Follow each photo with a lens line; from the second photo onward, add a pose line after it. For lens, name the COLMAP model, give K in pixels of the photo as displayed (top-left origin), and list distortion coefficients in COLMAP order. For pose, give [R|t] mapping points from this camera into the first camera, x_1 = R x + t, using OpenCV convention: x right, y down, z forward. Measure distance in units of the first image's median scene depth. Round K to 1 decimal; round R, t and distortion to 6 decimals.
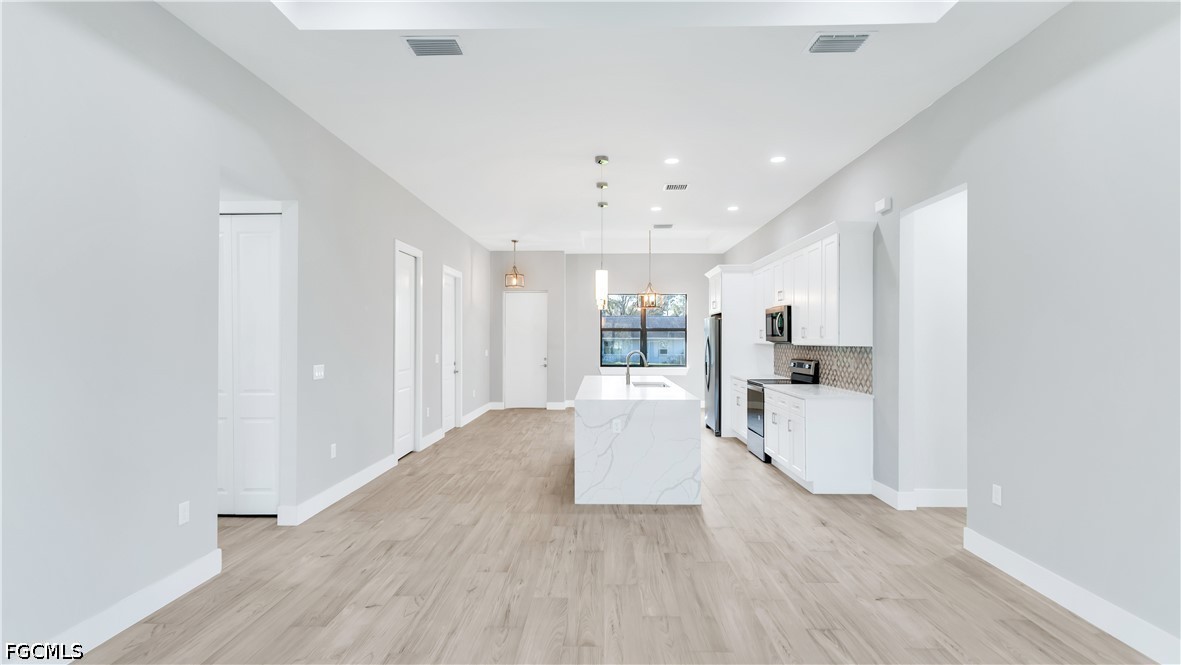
lens RADIAL K [[572.3, 0, 590.5], [0, 572.3, 332.5], [0, 0, 1]] dist [0.001525, 0.000058]
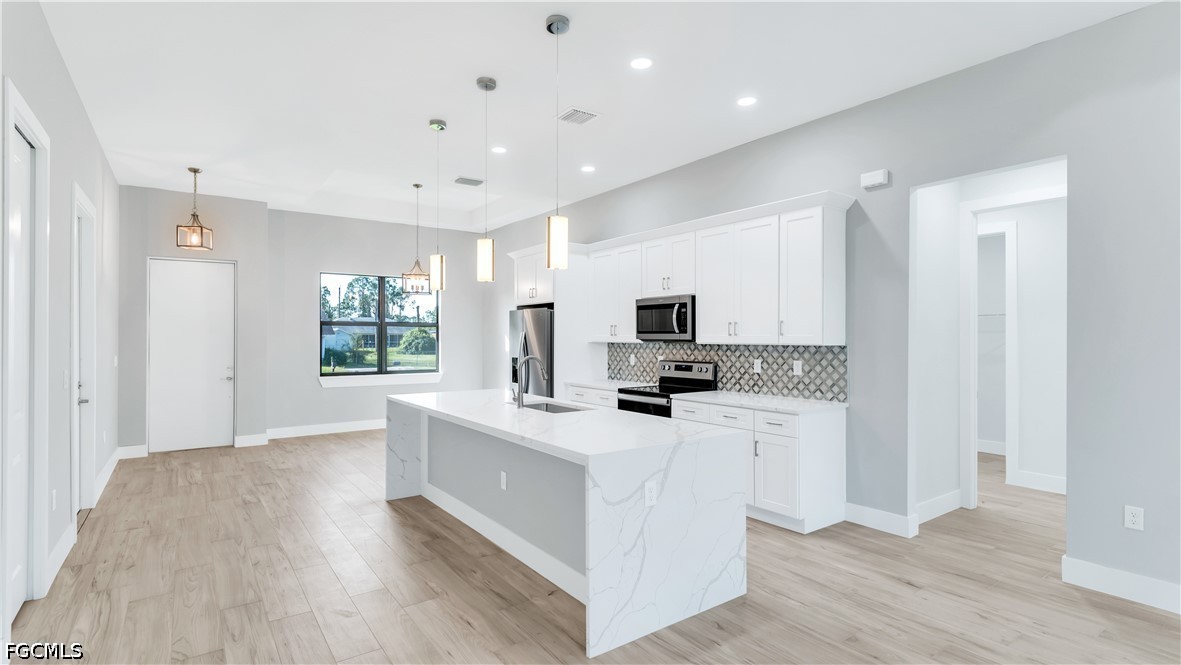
lens RADIAL K [[568.6, 0, 590.5], [0, 568.6, 332.5], [0, 0, 1]] dist [0.002794, 0.000367]
pose [[0.796962, 0.002916, 0.604022, -0.317177], [-0.005517, 0.999982, 0.002451, 0.005097], [-0.604004, -0.005285, 0.796964, 0.558400]]
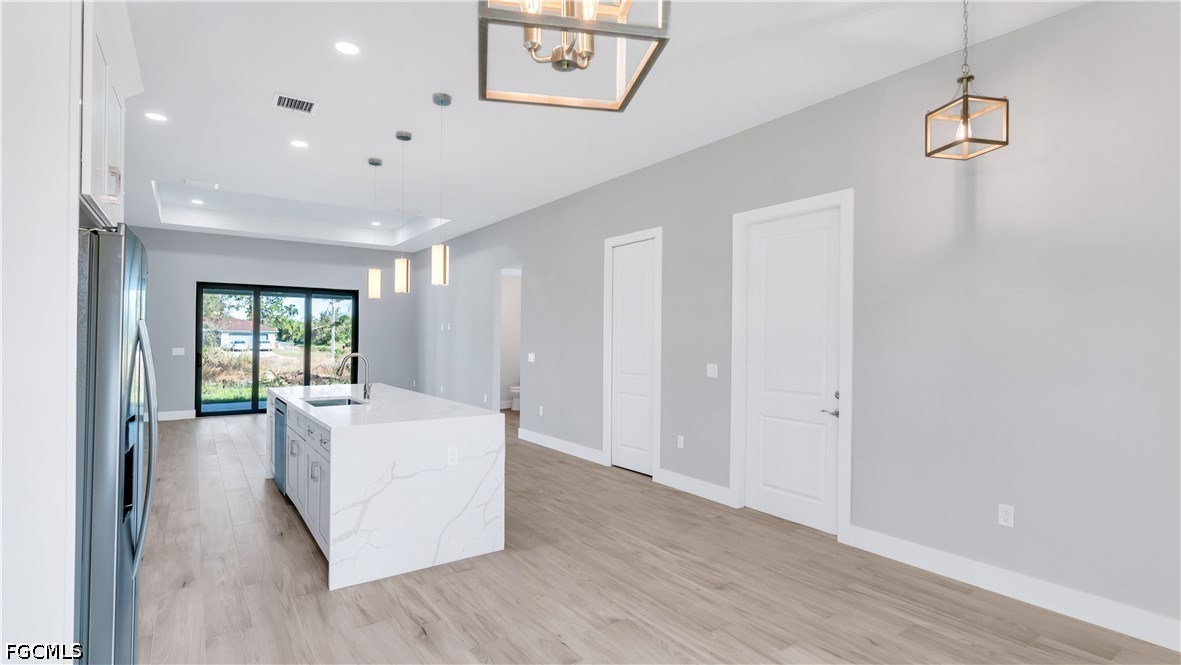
lens RADIAL K [[563.5, 0, 587.4], [0, 563.5, 333.9], [0, 0, 1]] dist [0.000592, 0.000261]
pose [[-0.805677, -0.009696, -0.592276, 0.327633], [-0.002461, 0.999912, -0.013021, 0.021351], [0.592351, -0.009033, -0.805630, 2.172885]]
